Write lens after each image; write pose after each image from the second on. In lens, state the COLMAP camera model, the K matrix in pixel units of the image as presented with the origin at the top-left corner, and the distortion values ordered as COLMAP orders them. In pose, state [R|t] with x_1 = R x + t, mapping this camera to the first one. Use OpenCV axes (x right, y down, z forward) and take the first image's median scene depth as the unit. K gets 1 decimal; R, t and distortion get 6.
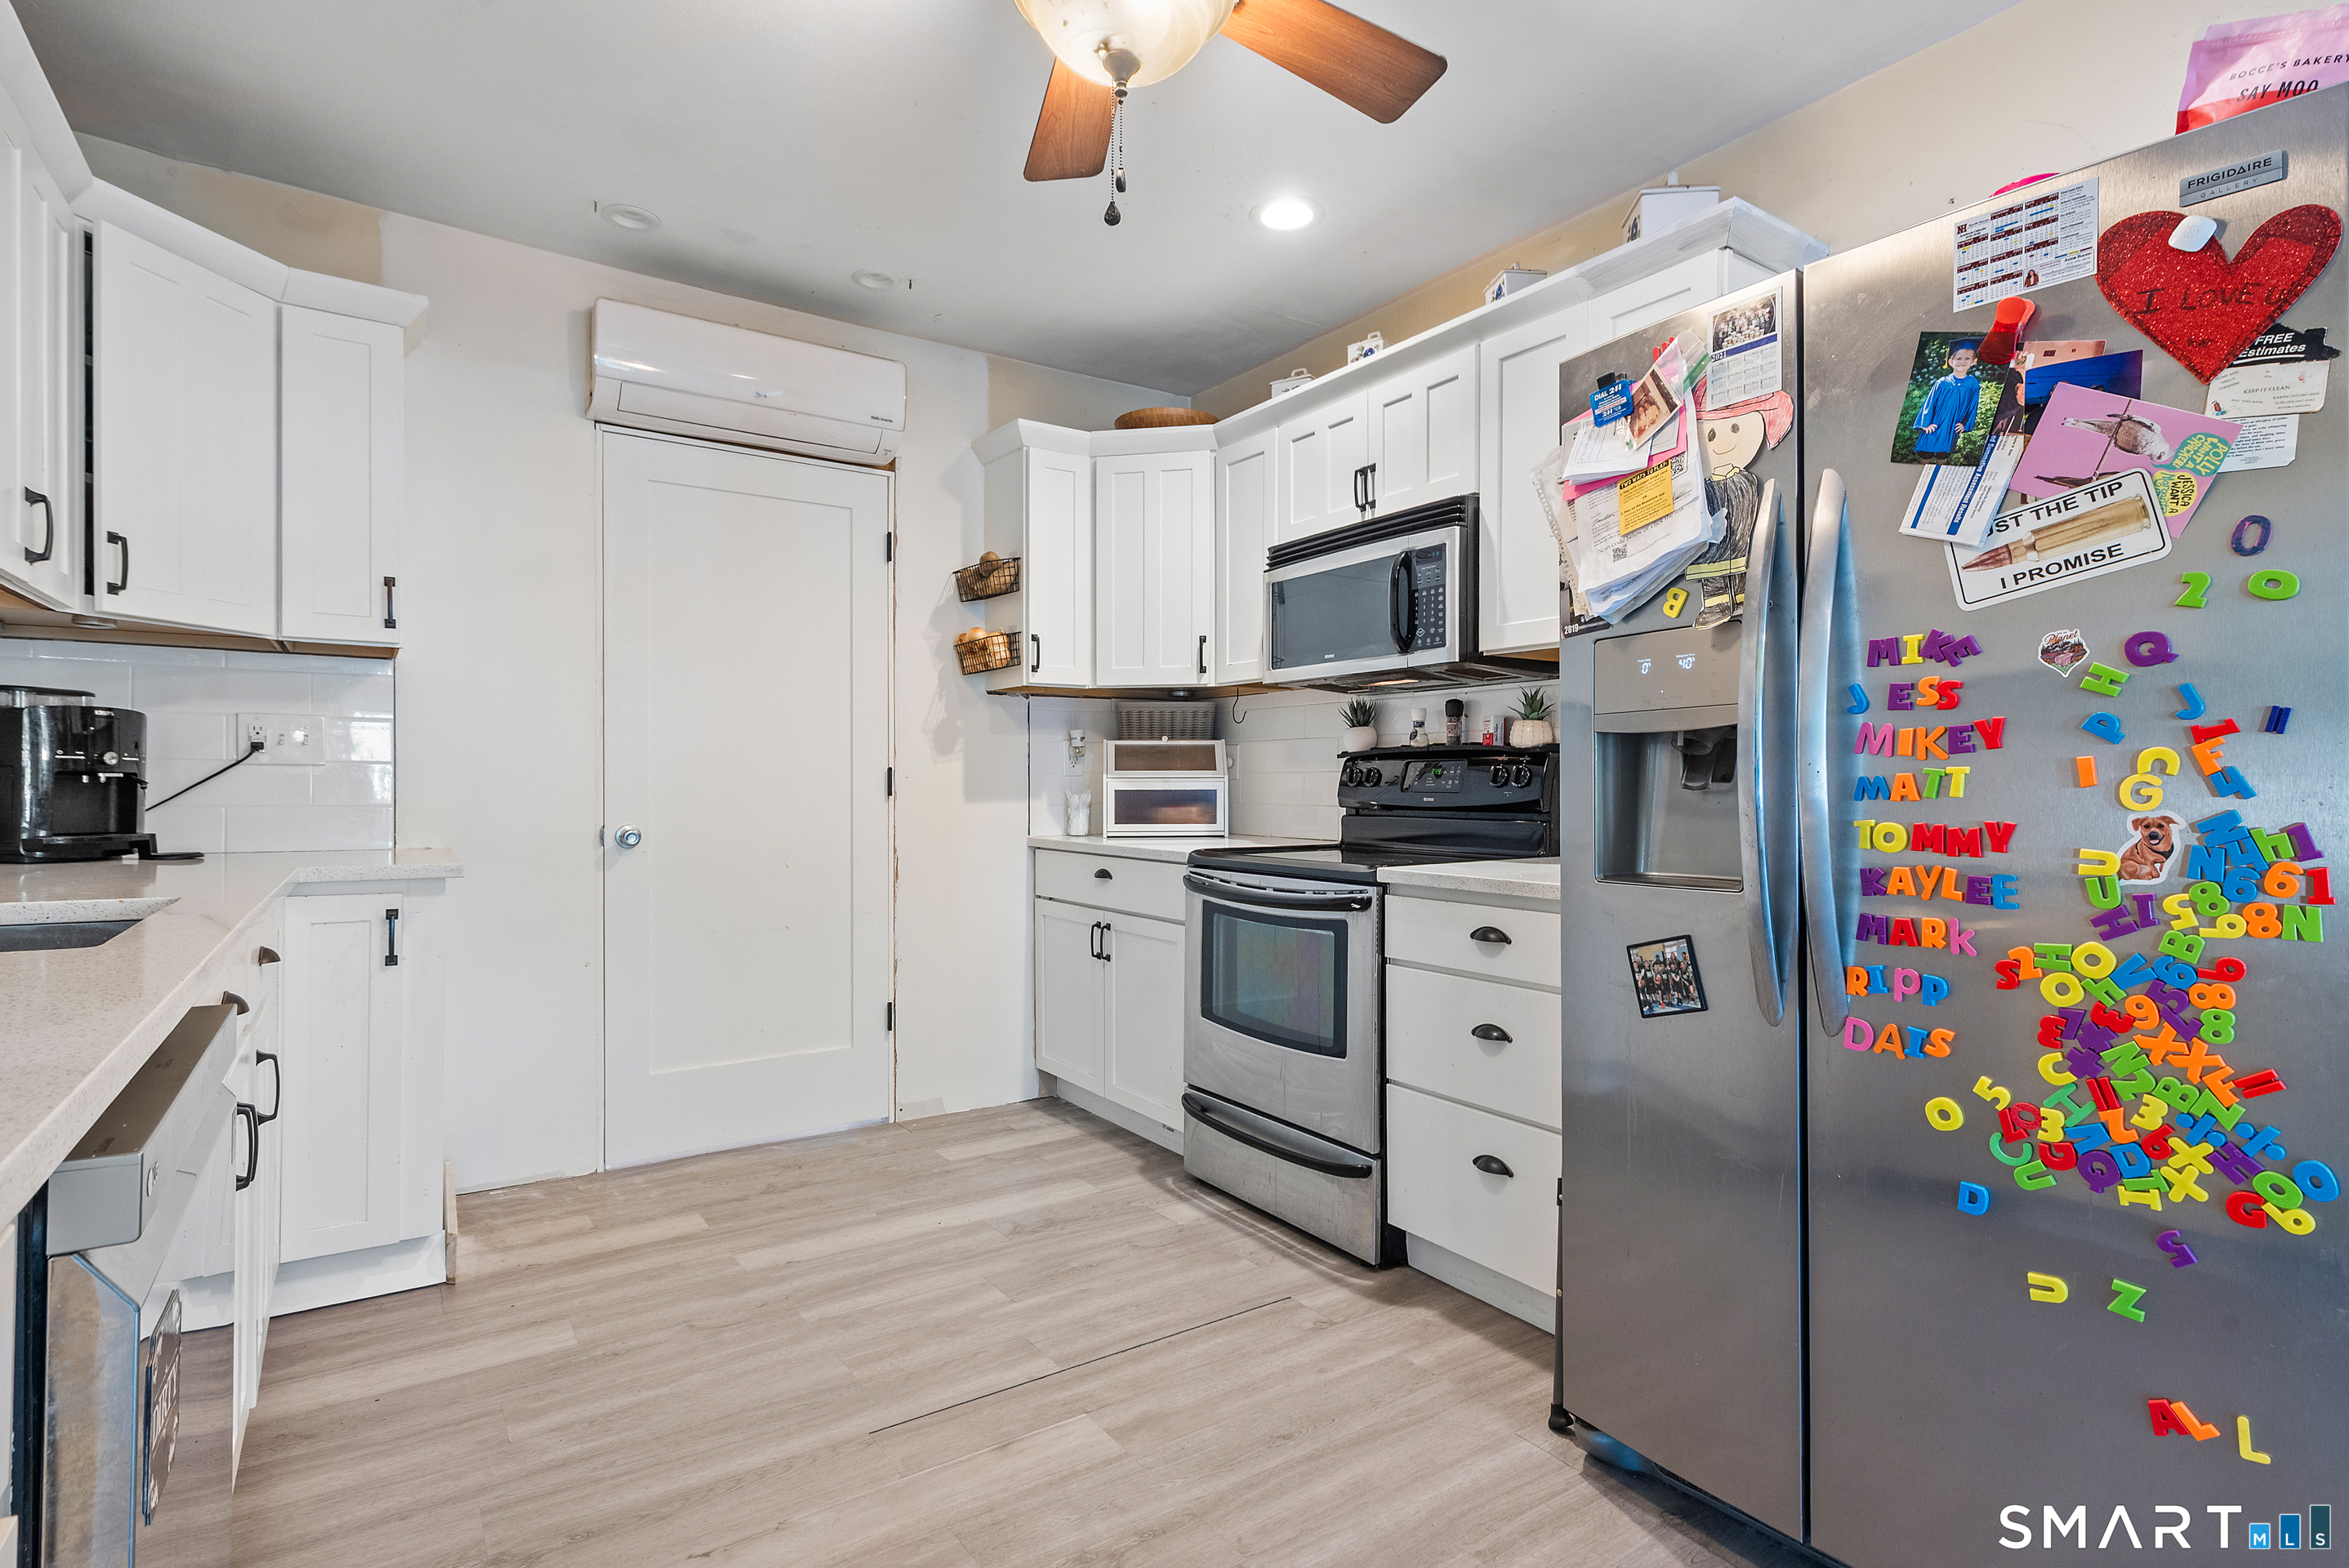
lens RADIAL K [[1165.7, 0, 1178.3], [0, 1165.7, 786.7], [0, 0, 1]] dist [0.002096, -0.000016]
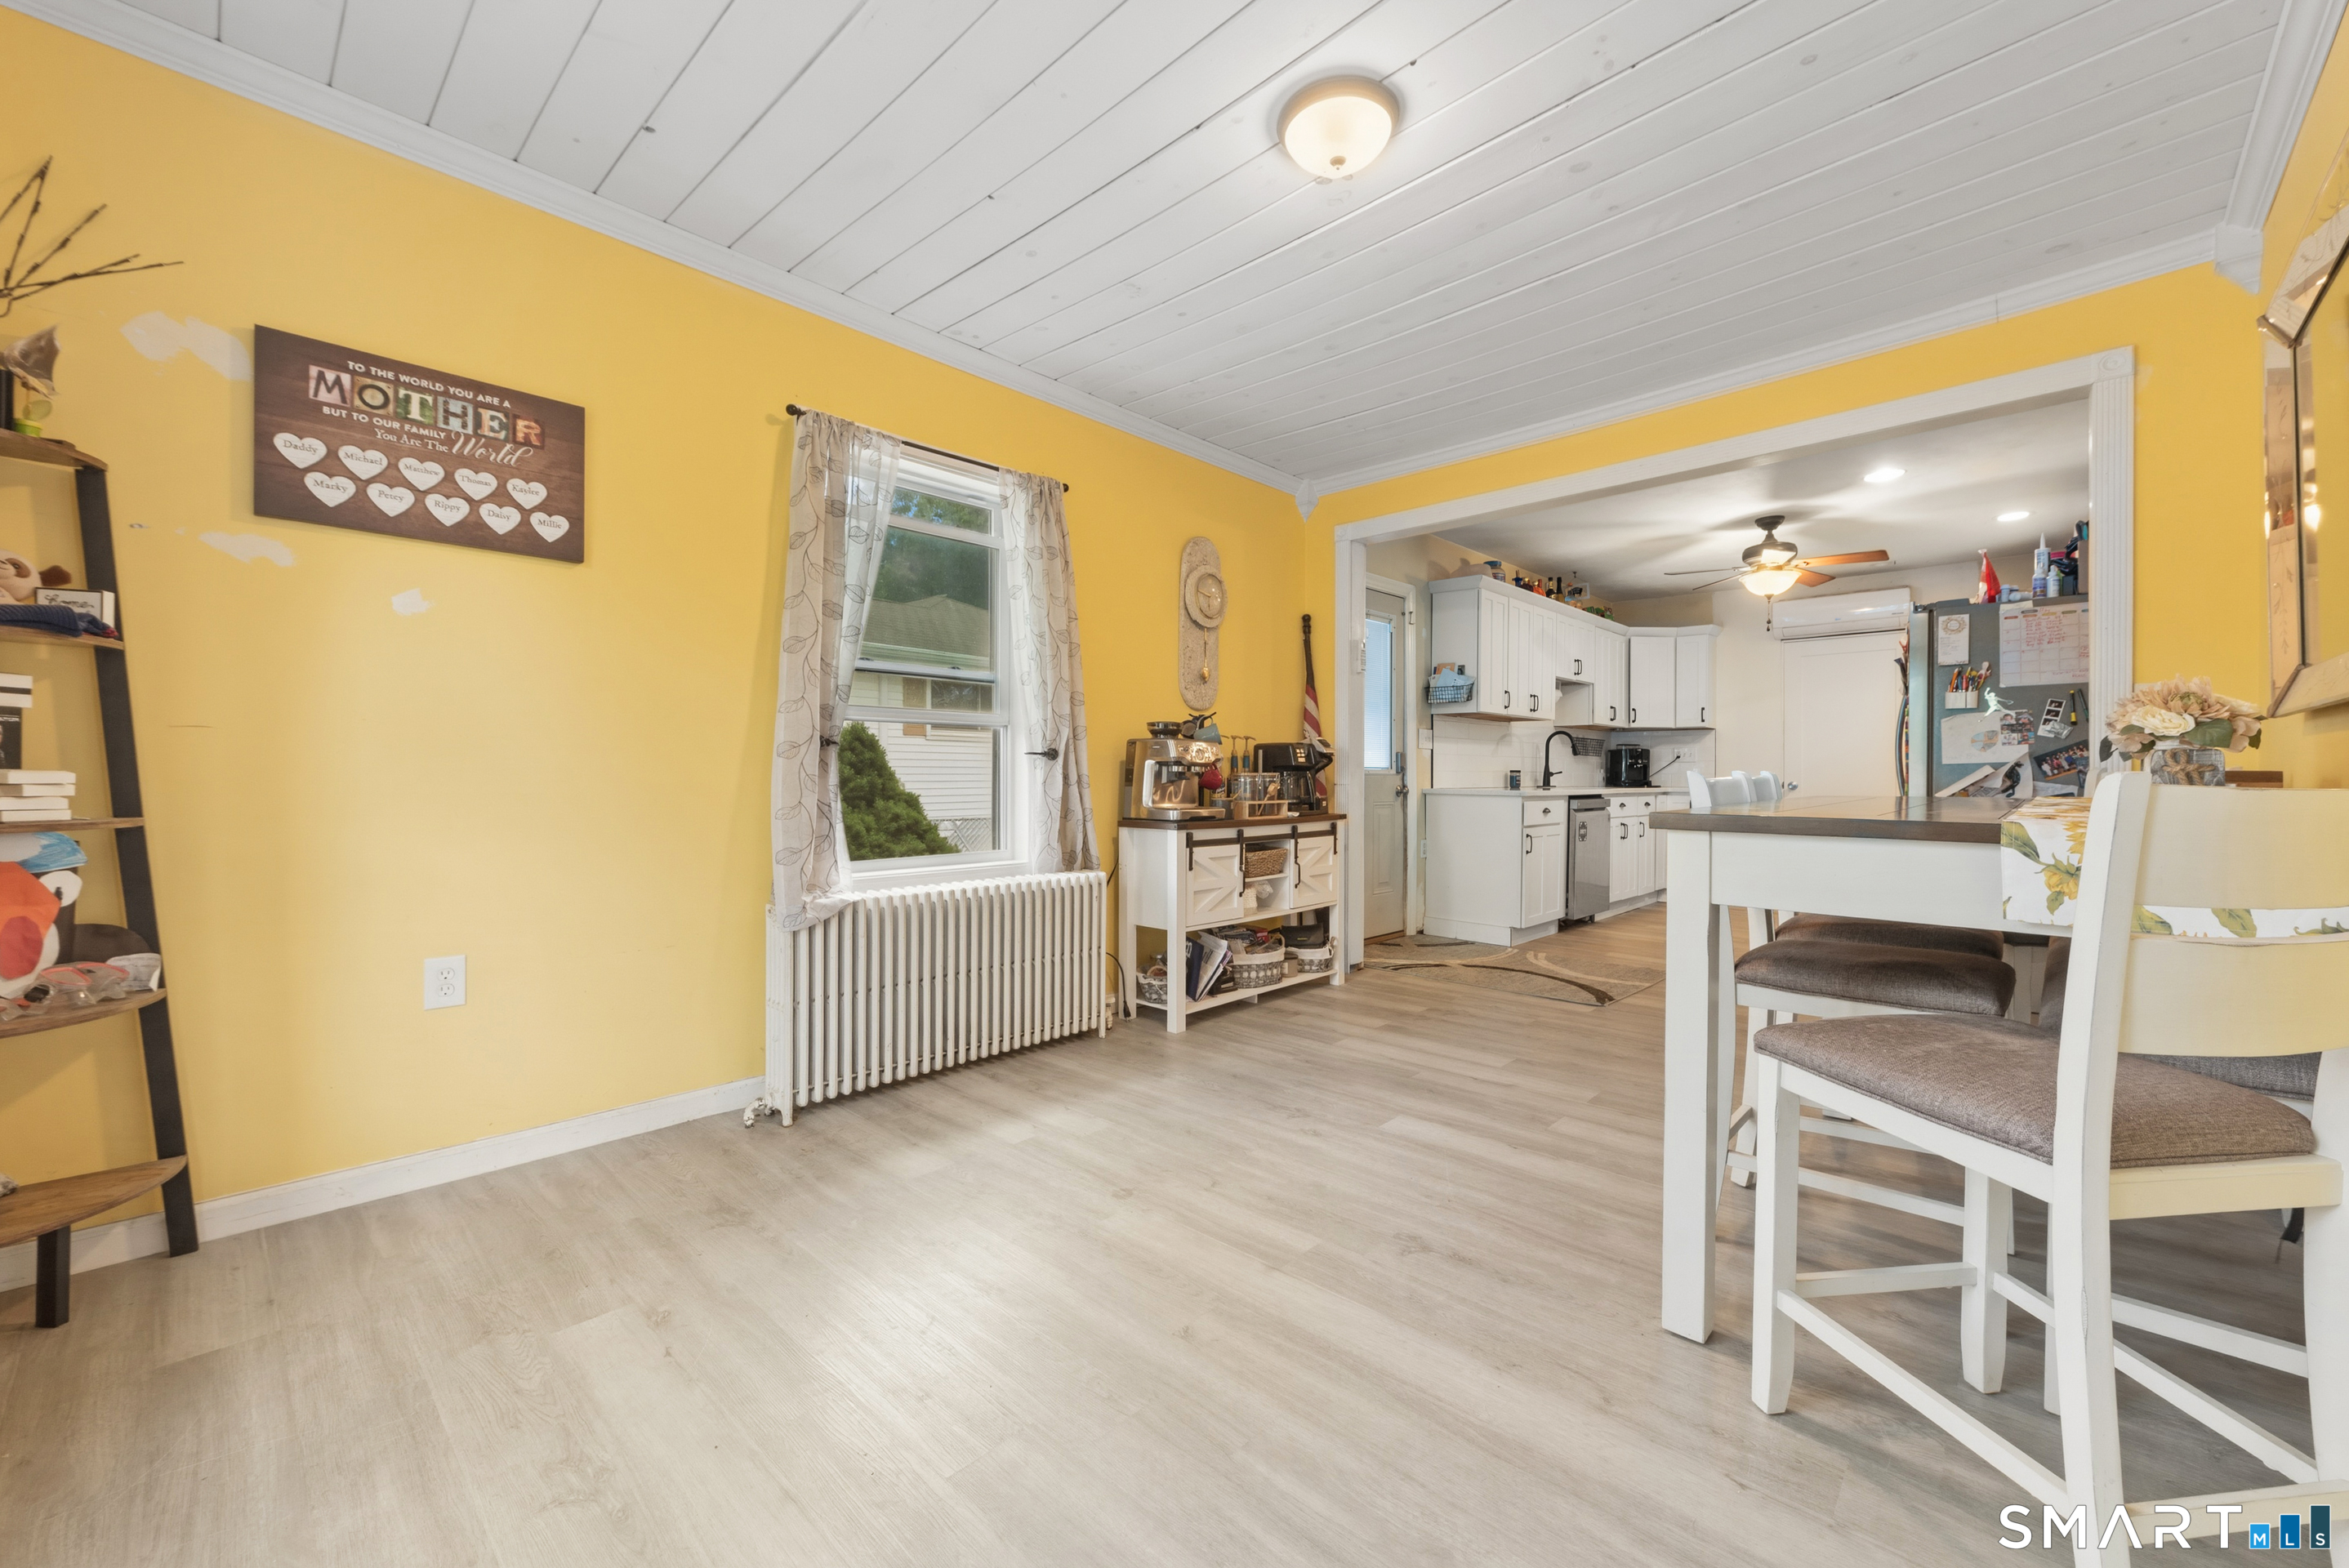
lens RADIAL K [[928.2, 0, 1177.3], [0, 928.2, 781.0], [0, 0, 1]] dist [0.002418, -0.000017]
pose [[0.211901, -0.002796, -0.977287, 1.880891], [-0.004853, 0.999981, -0.003913, 0.062841], [0.977279, 0.005572, 0.211883, -1.239190]]
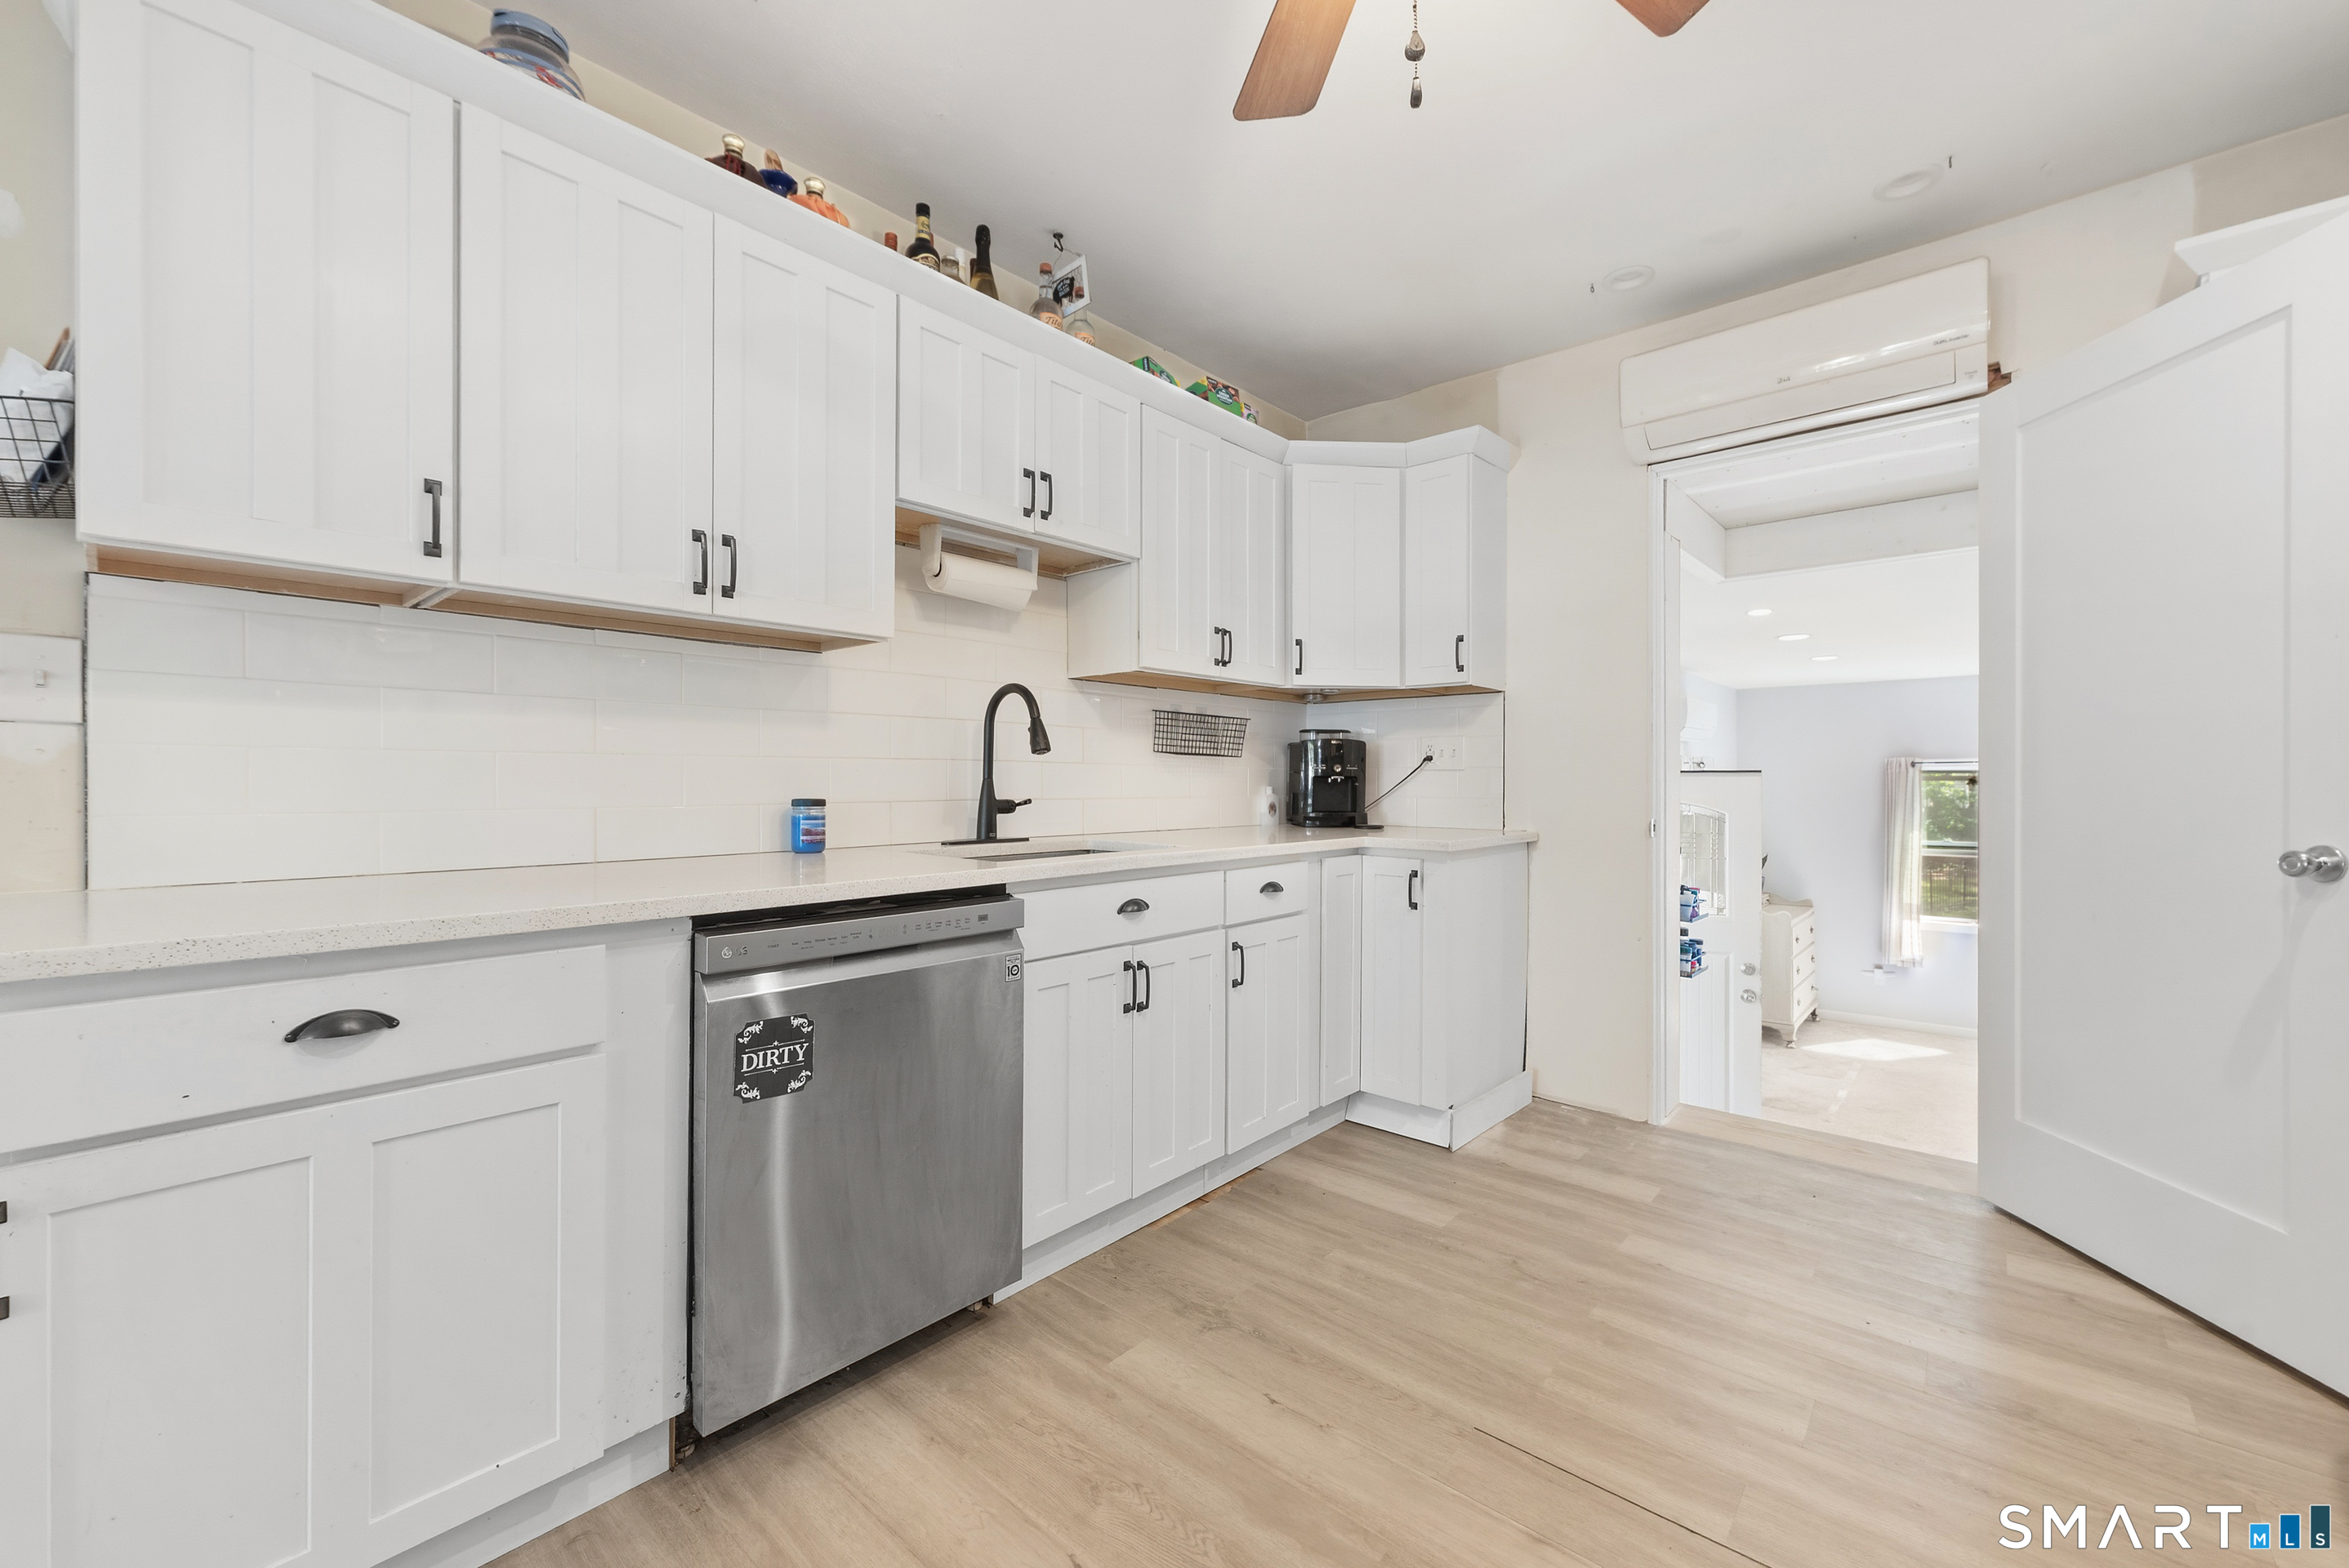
lens RADIAL K [[928.2, 0, 1189.4], [0, 928.2, 784.4], [0, 0, 1]] dist [0.002418, -0.000017]
pose [[0.249256, -0.002174, -0.968435, 0.356698], [-0.001144, 0.999996, -0.002539, 0.003117], [0.968437, 0.001741, 0.249252, 0.448092]]
